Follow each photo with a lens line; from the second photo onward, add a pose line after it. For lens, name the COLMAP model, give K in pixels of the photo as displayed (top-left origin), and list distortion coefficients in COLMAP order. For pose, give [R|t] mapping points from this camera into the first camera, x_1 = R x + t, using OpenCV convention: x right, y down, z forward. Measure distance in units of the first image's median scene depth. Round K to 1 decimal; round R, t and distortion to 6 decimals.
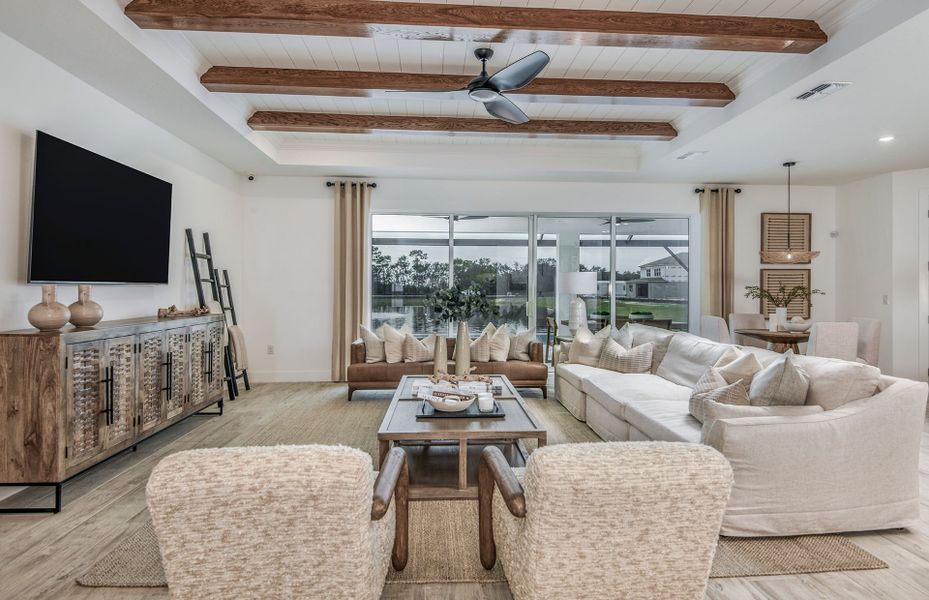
lens RADIAL K [[502.9, 0, 464.5], [0, 502.9, 300.0], [0, 0, 1]] dist [-0.007697, -0.002037]
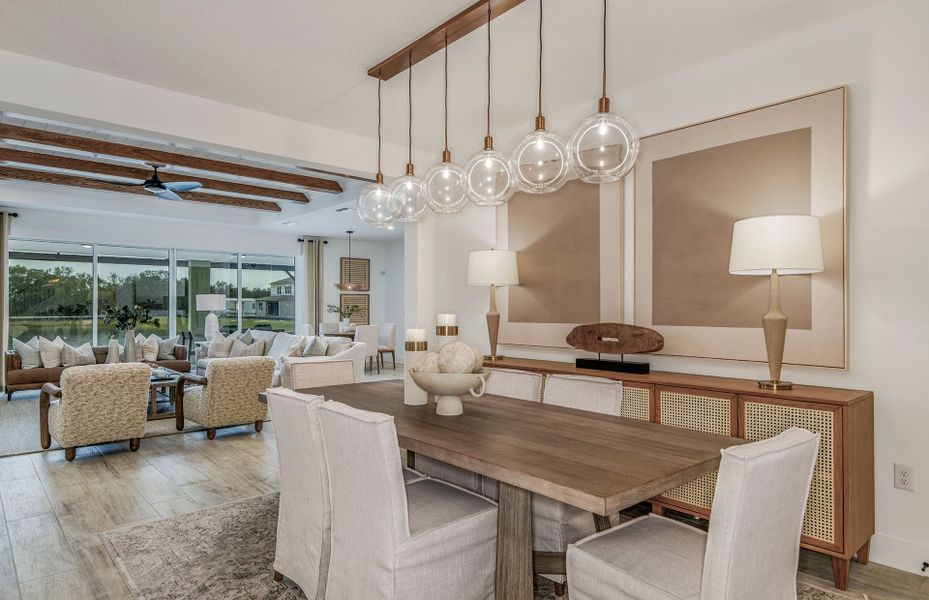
lens RADIAL K [[502.9, 0, 464.5], [0, 502.9, 300.0], [0, 0, 1]] dist [-0.007697, -0.002037]
pose [[0.760731, 0.006472, 0.649035, -0.148466], [0.016639, 0.999427, -0.029469, 0.011128], [-0.648854, 0.033217, 0.760187, -0.518954]]
